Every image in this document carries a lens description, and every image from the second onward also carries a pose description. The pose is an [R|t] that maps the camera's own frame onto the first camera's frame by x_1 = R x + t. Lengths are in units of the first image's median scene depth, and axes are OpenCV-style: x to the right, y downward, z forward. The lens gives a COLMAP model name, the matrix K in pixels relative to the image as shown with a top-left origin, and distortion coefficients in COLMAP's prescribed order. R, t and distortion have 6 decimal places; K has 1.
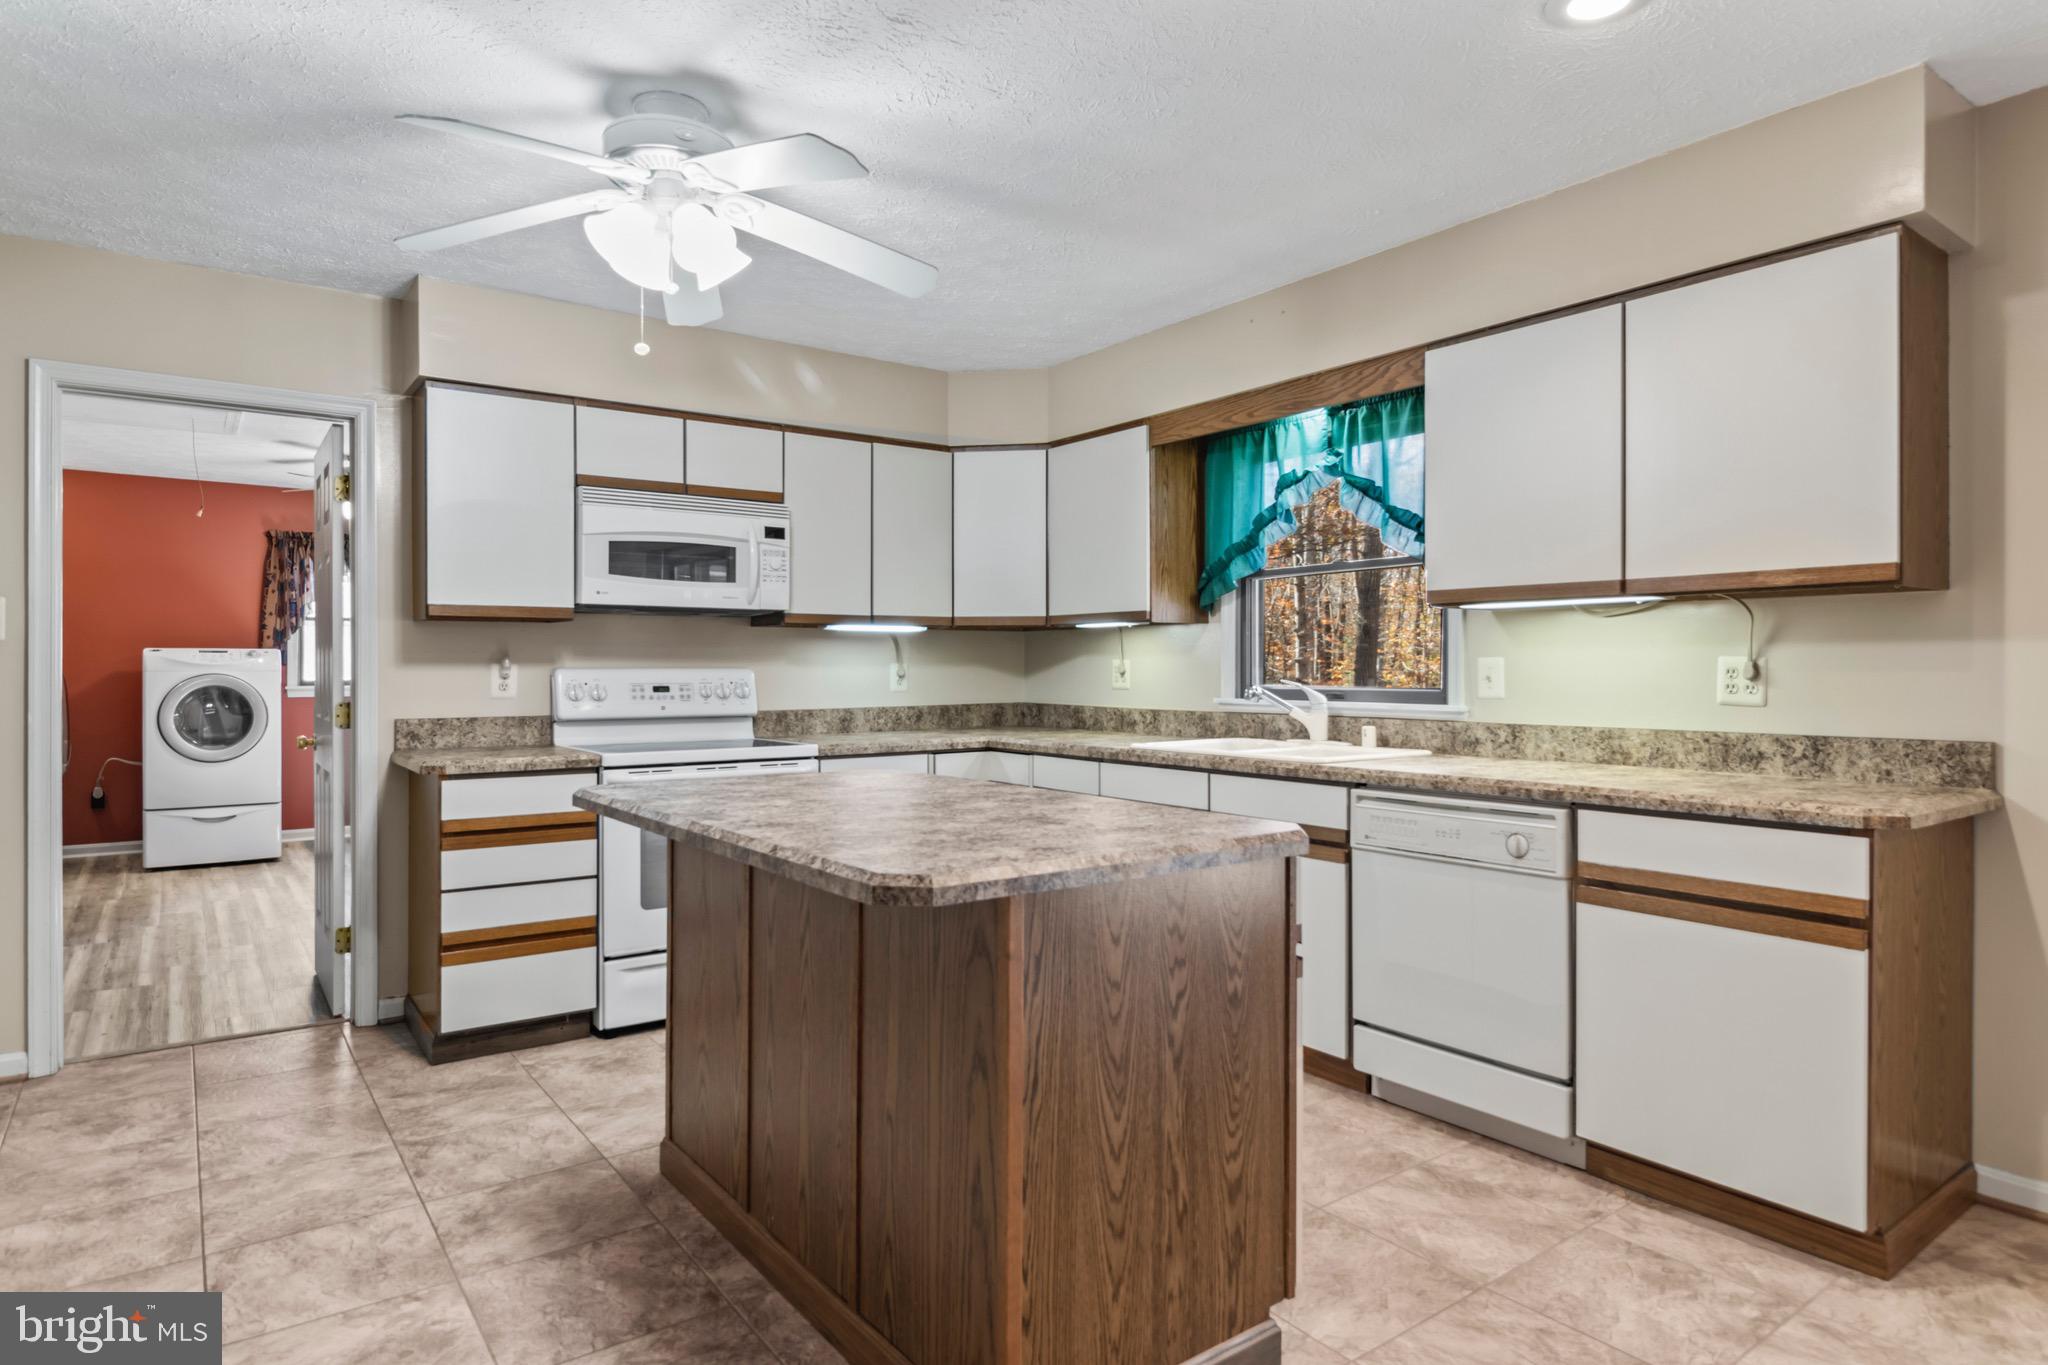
lens RADIAL K [[1158.9, 0, 1023.0], [0, 1158.9, 669.4], [0, 0, 1]] dist [0.002443, 0.001166]
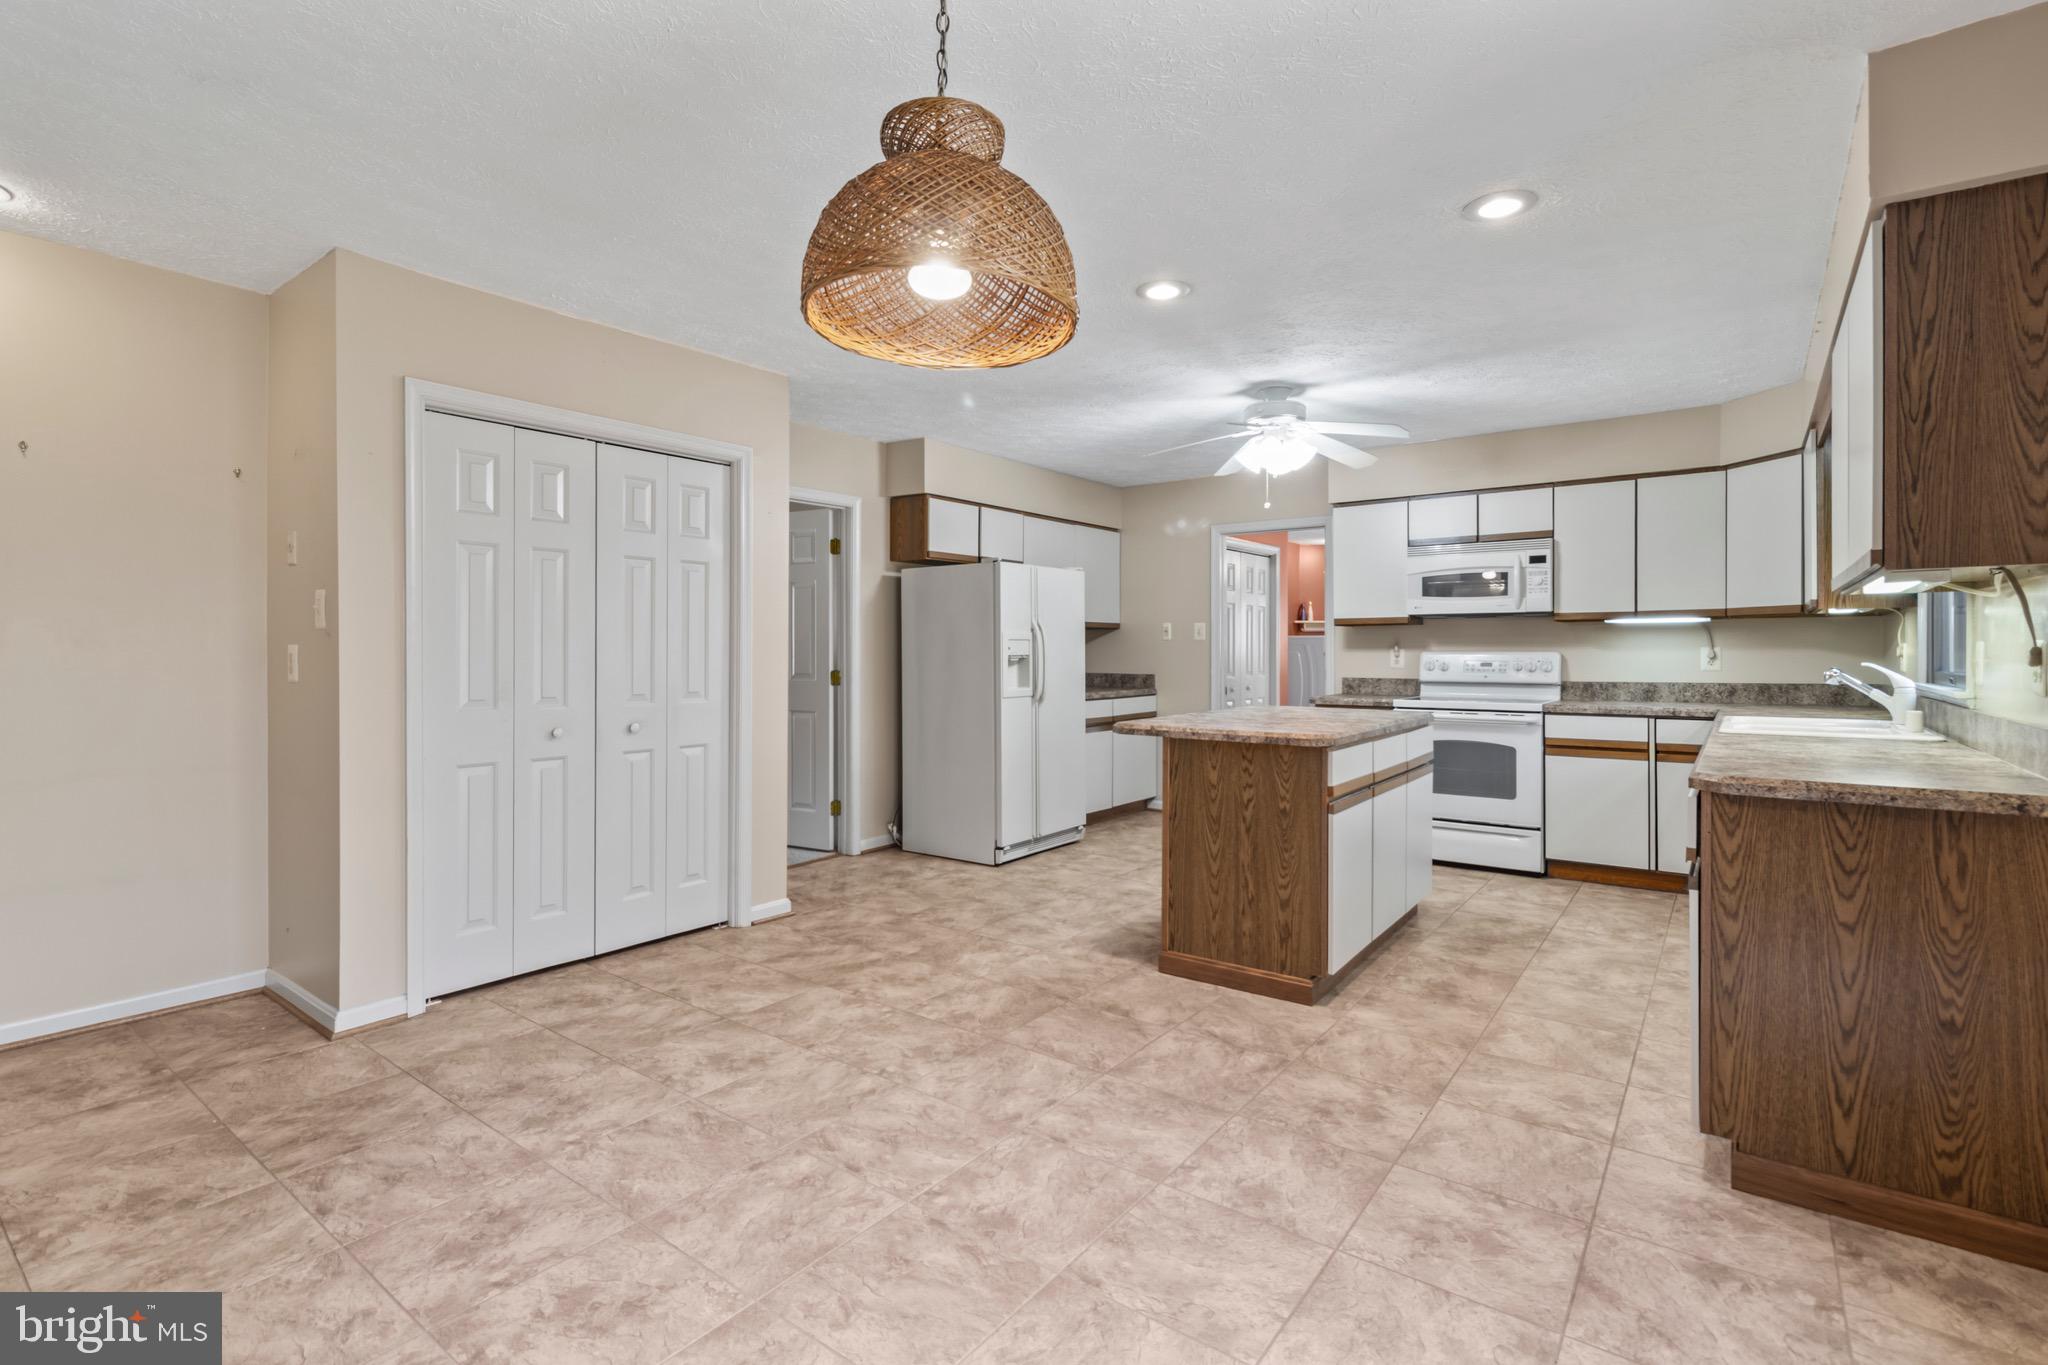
lens RADIAL K [[940.5, 0, 1028.0], [0, 940.5, 669.8], [0, 0, 1]] dist [0.005770, -0.000380]
pose [[0.282918, 0.018789, -0.958960, 1.286391], [-0.000142, 0.999809, 0.019547, -0.001839], [0.959144, -0.005394, 0.282867, 0.067925]]
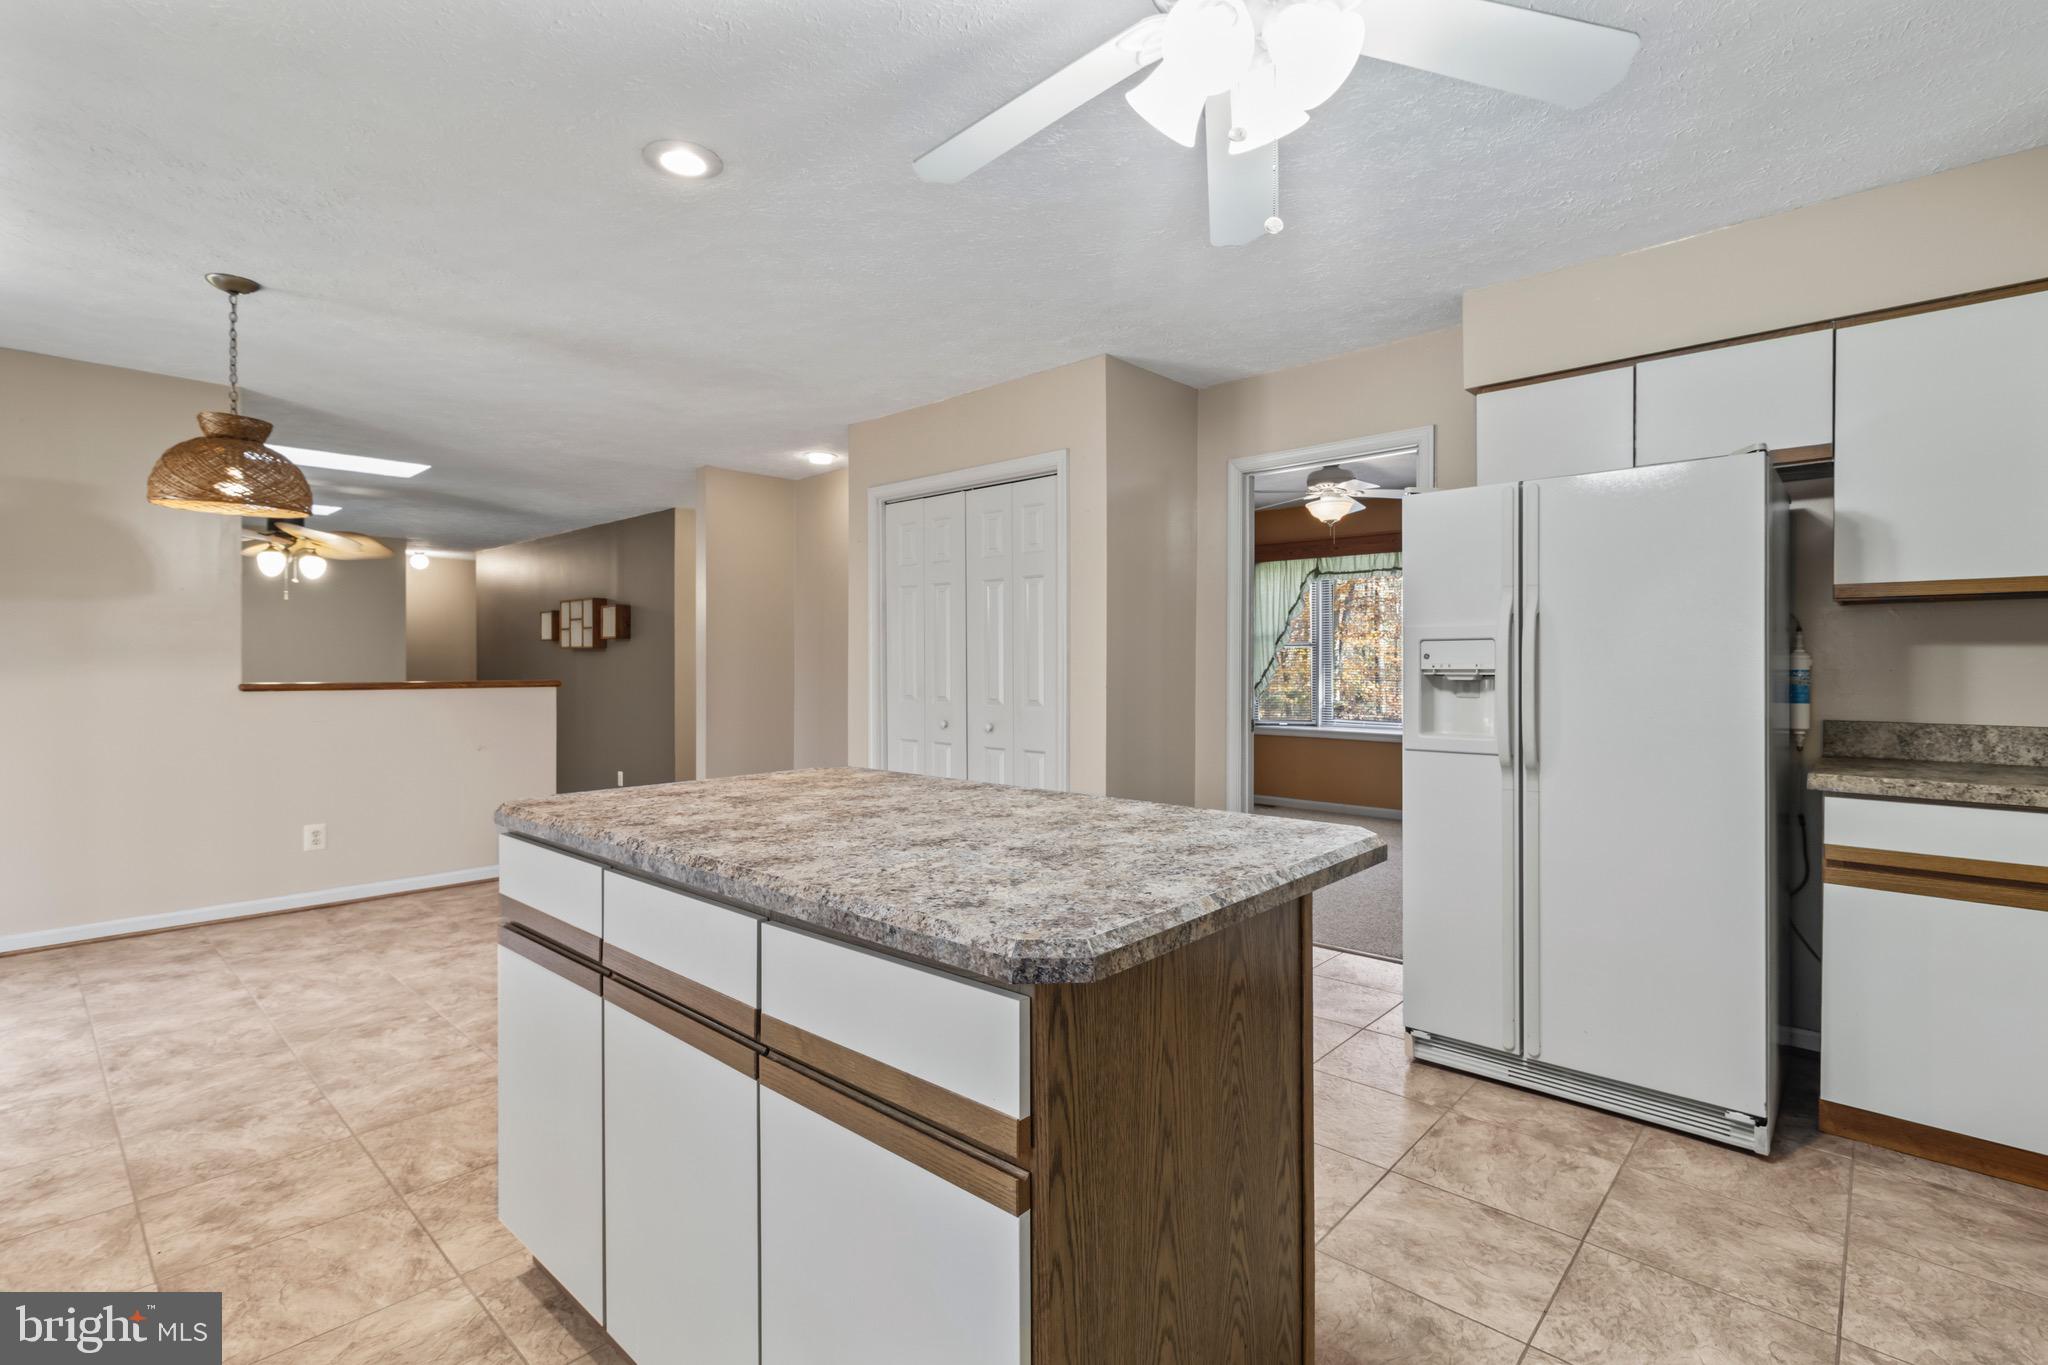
lens RADIAL K [[940.5, 0, 1021.0], [0, 940.5, 669.6], [0, 0, 1]] dist [0.005770, -0.000380]
pose [[-0.981797, -0.000247, -0.189933, -0.062787], [-0.002167, 0.999949, 0.009903, -0.000994], [0.189920, 0.010134, -0.981747, 1.607341]]
